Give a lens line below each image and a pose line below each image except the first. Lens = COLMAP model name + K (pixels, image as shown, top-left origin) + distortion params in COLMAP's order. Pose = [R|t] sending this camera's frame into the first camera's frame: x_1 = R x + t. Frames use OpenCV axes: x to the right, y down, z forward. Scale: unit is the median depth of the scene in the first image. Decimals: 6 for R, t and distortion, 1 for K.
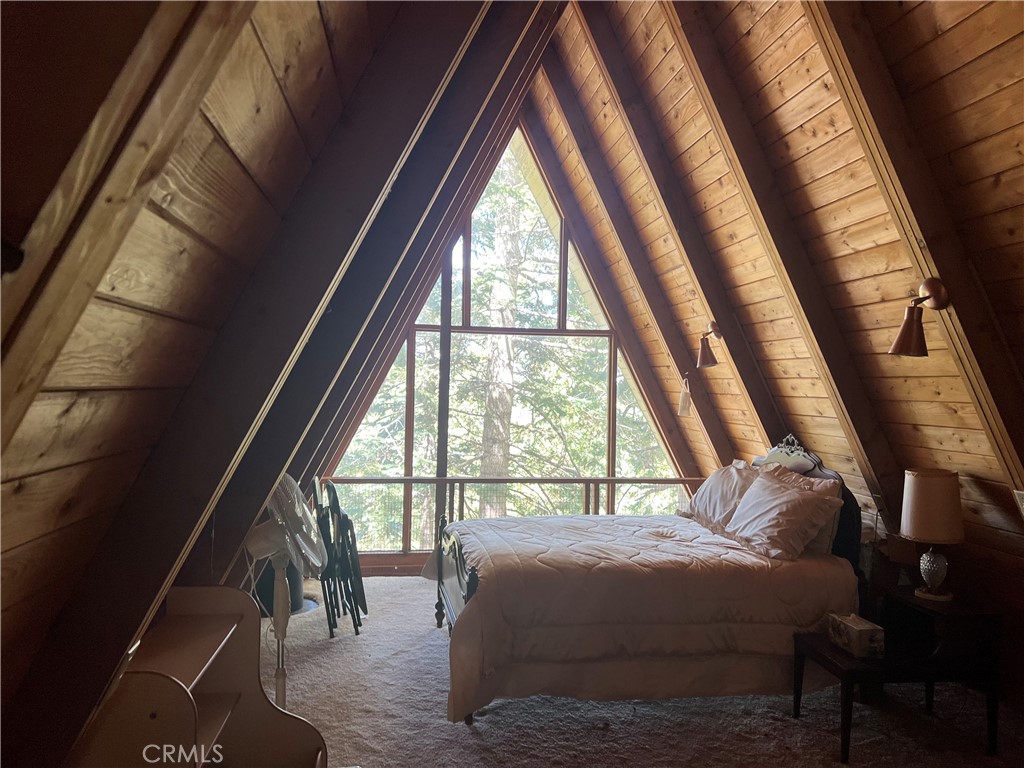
lens RADIAL K [[768.2, 0, 514.4], [0, 768.2, 384.6], [0, 0, 1]] dist [0.055831, -0.066636]
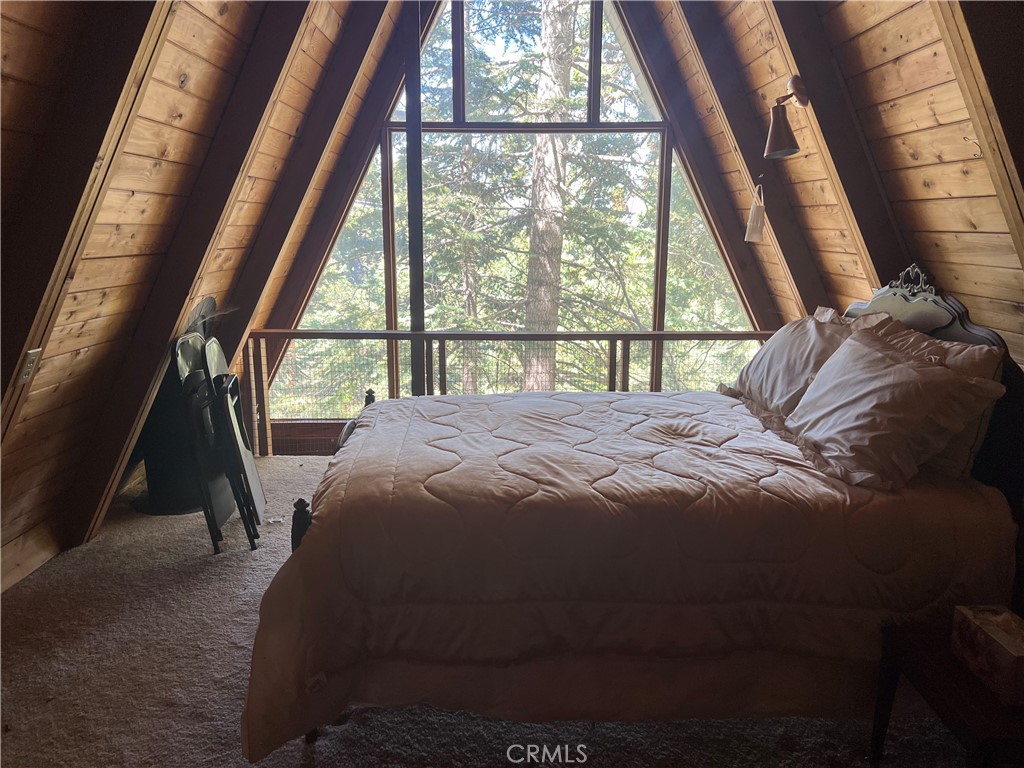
lens RADIAL K [[768.2, 0, 515.7], [0, 768.2, 382.9], [0, 0, 1]] dist [0.055831, -0.066636]
pose [[0.990174, 0.013423, -0.139198, 0.142783], [0.014621, 0.979991, 0.198505, 0.031357], [0.139077, -0.198590, 0.970165, 0.373866]]
